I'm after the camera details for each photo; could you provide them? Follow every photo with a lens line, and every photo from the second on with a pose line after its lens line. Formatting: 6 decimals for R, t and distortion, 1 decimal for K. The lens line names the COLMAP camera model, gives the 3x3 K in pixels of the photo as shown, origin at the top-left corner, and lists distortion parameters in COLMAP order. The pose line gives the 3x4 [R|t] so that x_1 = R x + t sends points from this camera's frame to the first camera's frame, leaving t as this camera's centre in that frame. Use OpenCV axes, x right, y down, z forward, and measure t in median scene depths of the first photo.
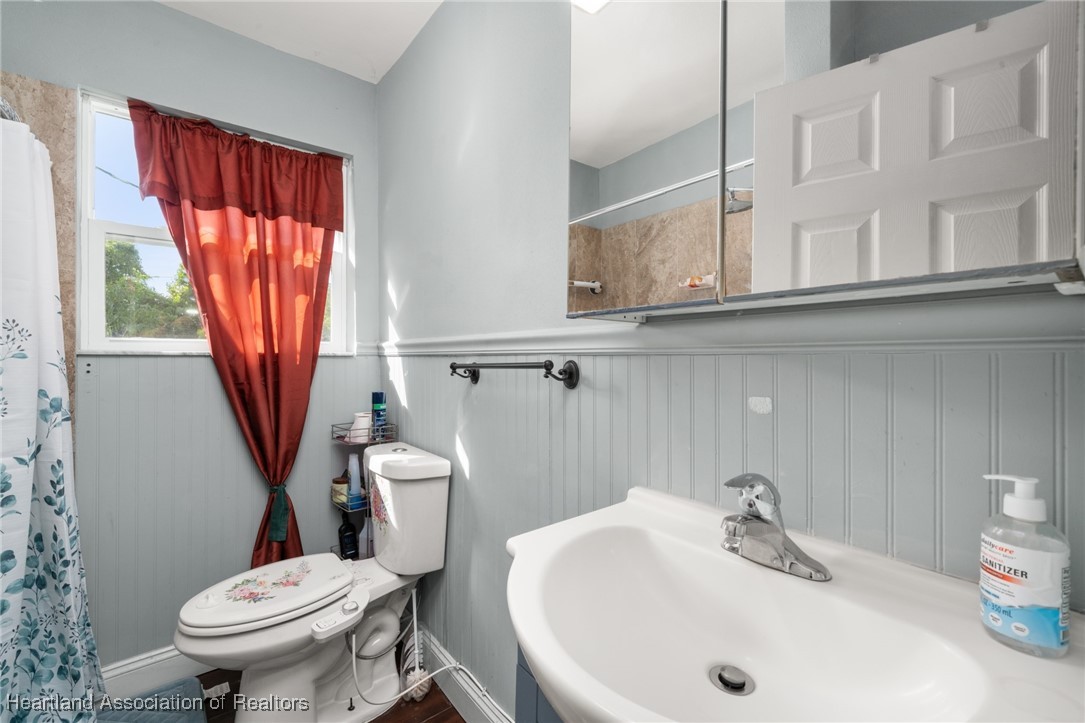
lens RADIAL K [[446.1, 0, 542.6], [0, 446.1, 360.9], [0, 0, 1]] dist [0.000129, 0.000031]
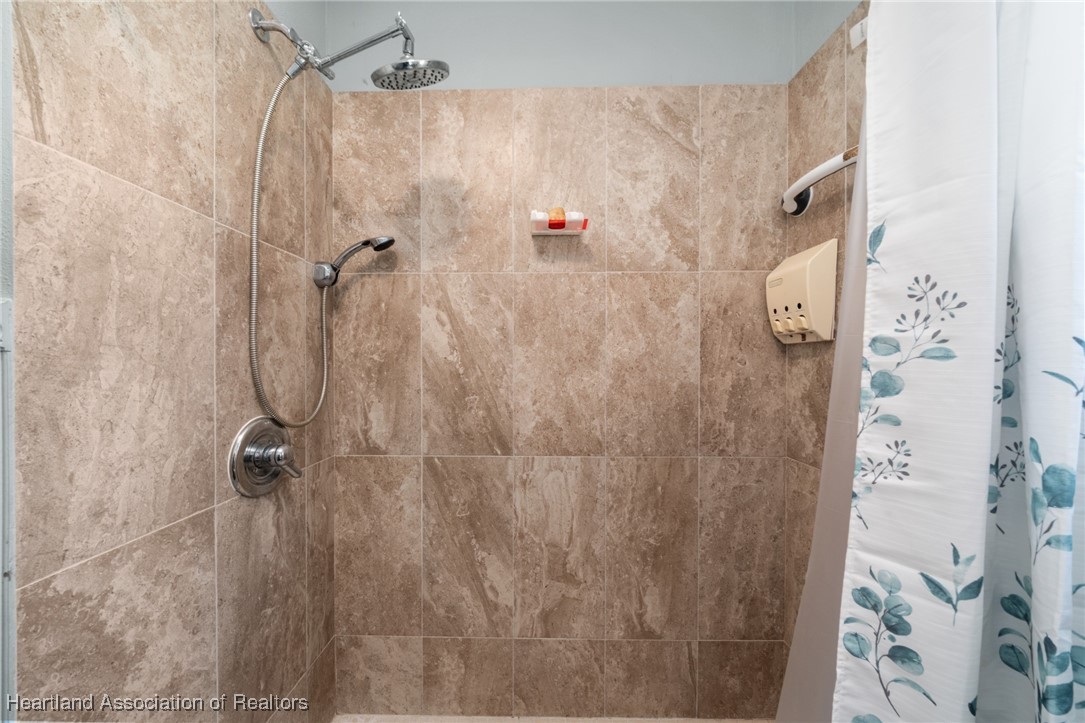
lens RADIAL K [[384.8, 0, 542.3], [0, 384.8, 365.0], [0, 0, 1]] dist [-0.000600, -0.000034]
pose [[-0.634280, 0.006303, -0.773078, -0.621993], [-0.005594, 0.999903, 0.012742, -0.002906], [0.773083, 0.012407, -0.634183, 0.938842]]
